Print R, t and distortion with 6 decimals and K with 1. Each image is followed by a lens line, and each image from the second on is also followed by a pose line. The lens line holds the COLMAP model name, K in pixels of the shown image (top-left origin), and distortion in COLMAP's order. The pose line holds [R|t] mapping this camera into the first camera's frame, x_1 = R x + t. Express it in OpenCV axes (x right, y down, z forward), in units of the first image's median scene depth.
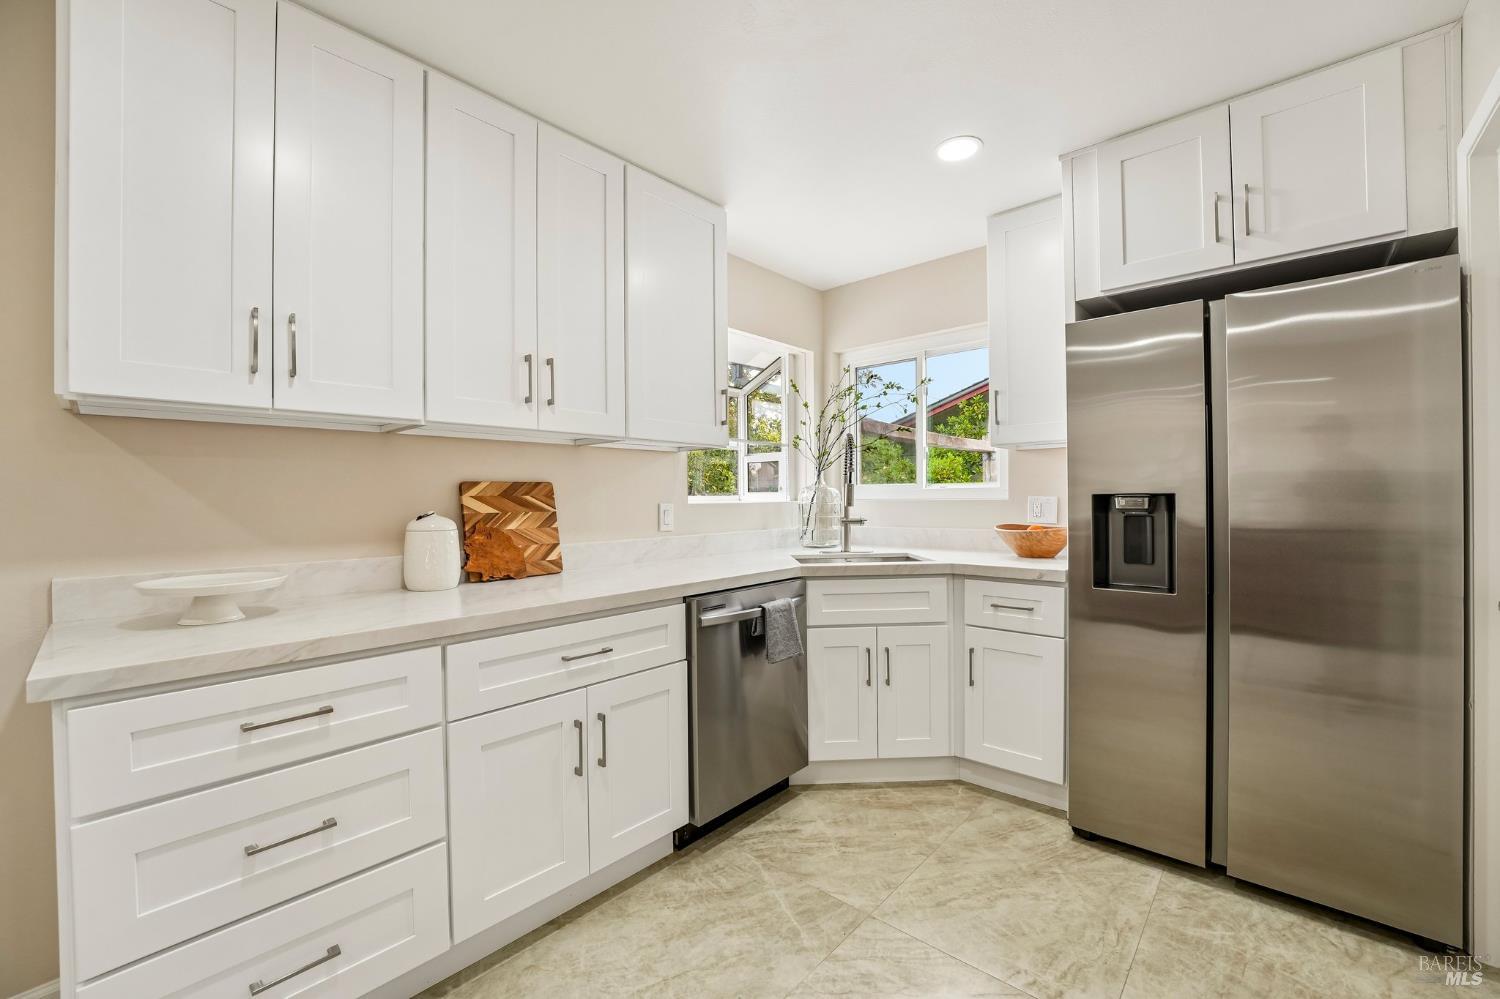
lens RADIAL K [[610.4, 0, 746.6], [0, 610.4, 497.5], [0, 0, 1]] dist [-0.024445, 0.001086]
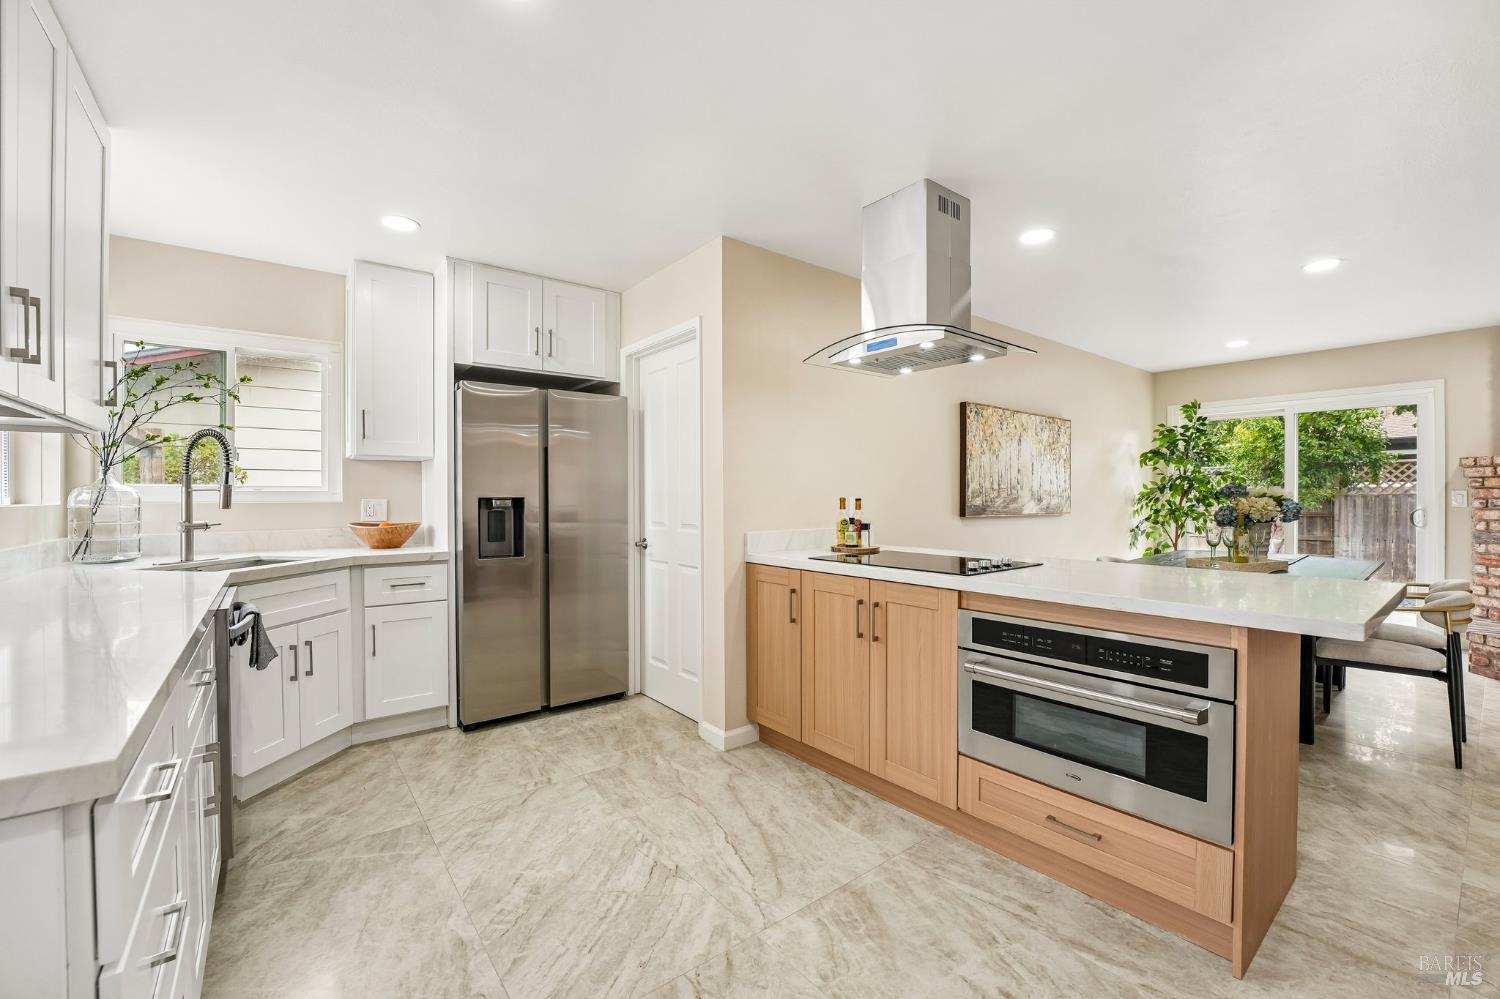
lens RADIAL K [[610.4, 0, 747.2], [0, 610.4, 498.0], [0, 0, 1]] dist [-0.024445, 0.001086]
pose [[0.166713, 0.010168, 0.985953, -0.805923], [0.003596, 0.999934, -0.010920, 0.014015], [-0.985999, 0.005366, 0.166665, 0.081611]]
